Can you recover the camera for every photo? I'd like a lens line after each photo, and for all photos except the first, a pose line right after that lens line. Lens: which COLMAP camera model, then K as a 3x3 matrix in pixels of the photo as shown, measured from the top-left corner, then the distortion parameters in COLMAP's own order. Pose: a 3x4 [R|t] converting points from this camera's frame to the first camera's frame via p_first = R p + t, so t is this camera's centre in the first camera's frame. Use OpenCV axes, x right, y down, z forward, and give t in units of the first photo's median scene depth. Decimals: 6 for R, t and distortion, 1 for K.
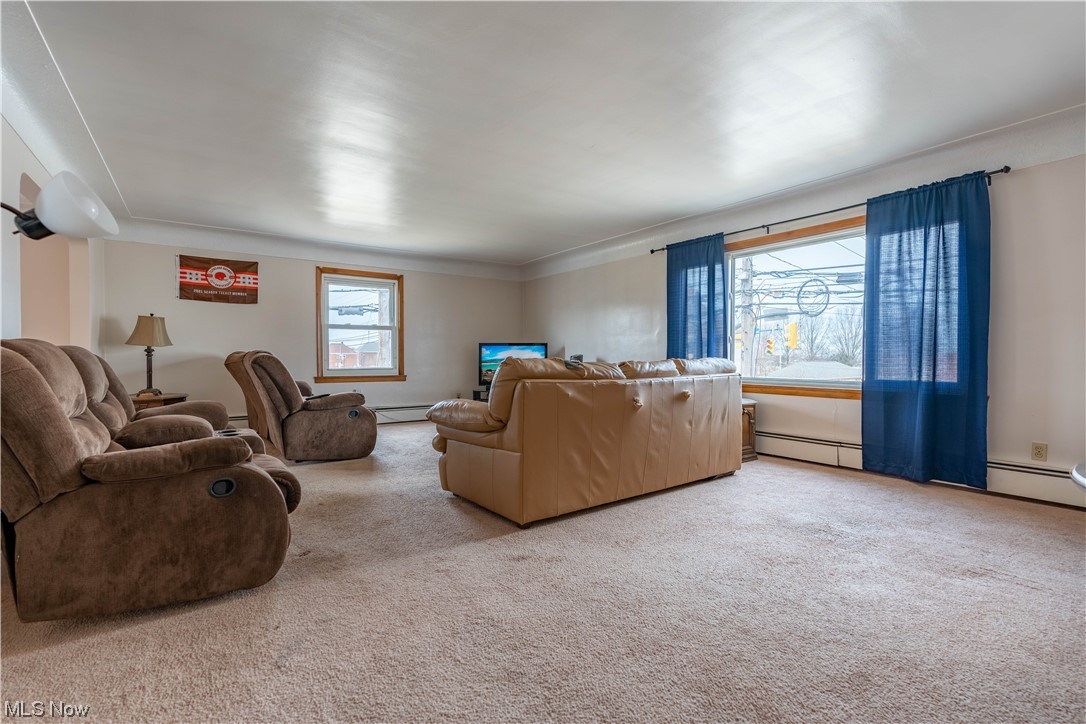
lens RADIAL K [[494.1, 0, 543.0], [0, 494.1, 362.0], [0, 0, 1]] dist [0.001205, 0.000052]
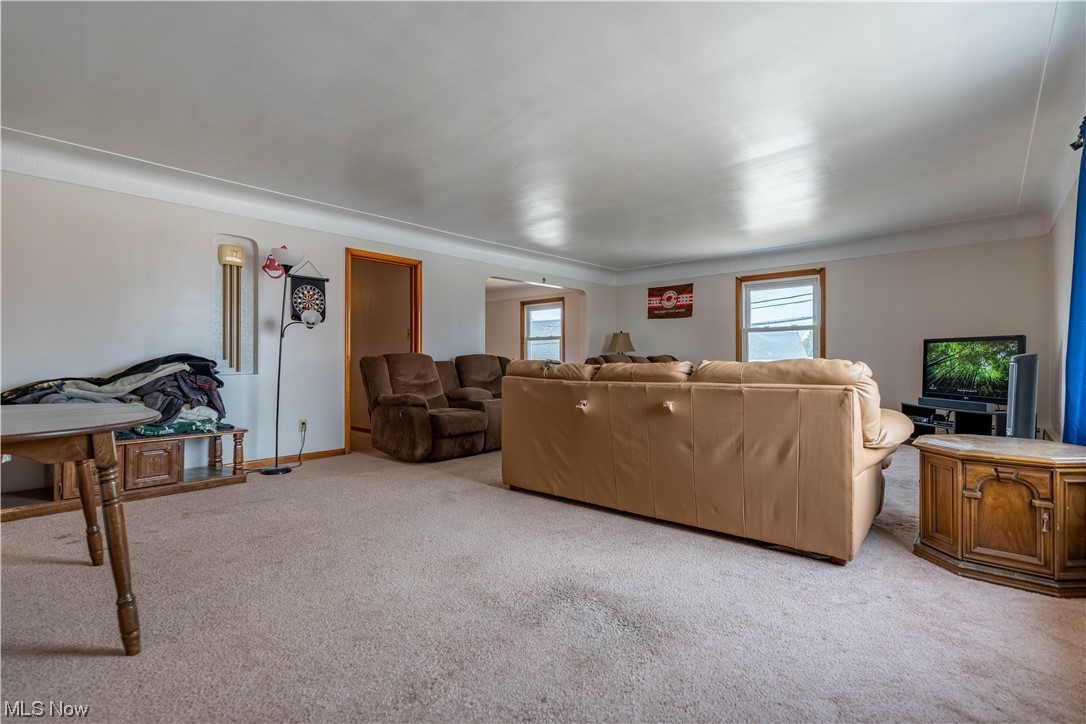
lens RADIAL K [[494.1, 0, 543.0], [0, 494.1, 362.0], [0, 0, 1]] dist [0.001205, 0.000052]
pose [[0.220945, 0.003681, -0.975279, 0.582806], [-0.008225, 0.999964, 0.001911, -0.001587], [0.975252, 0.007599, 0.220967, 0.367808]]
